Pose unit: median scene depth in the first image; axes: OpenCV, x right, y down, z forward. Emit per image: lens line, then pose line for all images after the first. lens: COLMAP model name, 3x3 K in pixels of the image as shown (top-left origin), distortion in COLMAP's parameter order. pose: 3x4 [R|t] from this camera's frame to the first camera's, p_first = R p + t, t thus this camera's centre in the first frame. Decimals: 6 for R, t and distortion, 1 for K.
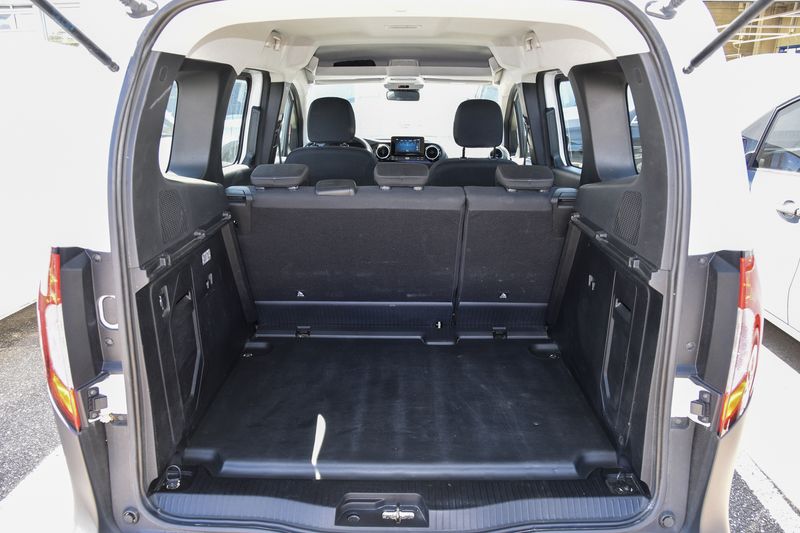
lens RADIAL K [[545.2, 0, 400.0], [0, 545.2, 266.5], [0, 0, 1]] dist [-0.107377, 0.052955]
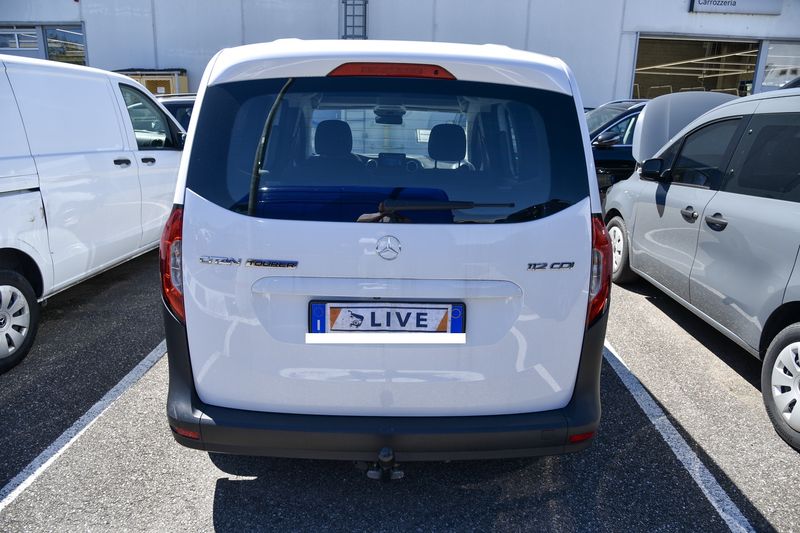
lens RADIAL K [[545.2, 0, 400.0], [0, 545.2, 266.5], [0, 0, 1]] dist [-0.107377, 0.052955]
pose [[0.999293, 0.014225, 0.034788, -0.008222], [-0.012756, 0.999033, -0.042087, 0.074362], [-0.035353, 0.041614, 0.998508, -0.236637]]
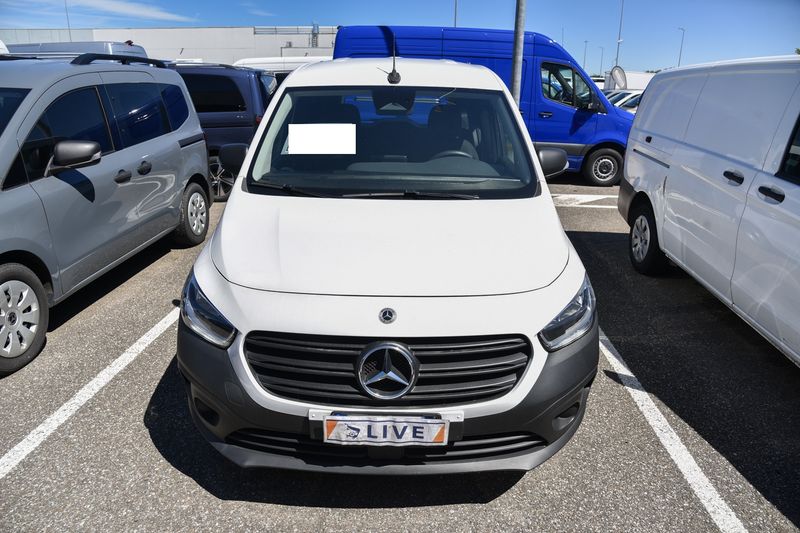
lens RADIAL K [[545.2, 0, 400.0], [0, 545.2, 266.5], [0, 0, 1]] dist [-0.107377, 0.052955]
pose [[-0.999798, -0.009923, -0.017488, 0.008248], [-0.018444, 0.798937, 0.601132, -0.724331], [0.008007, 0.601333, -0.798958, 2.094649]]
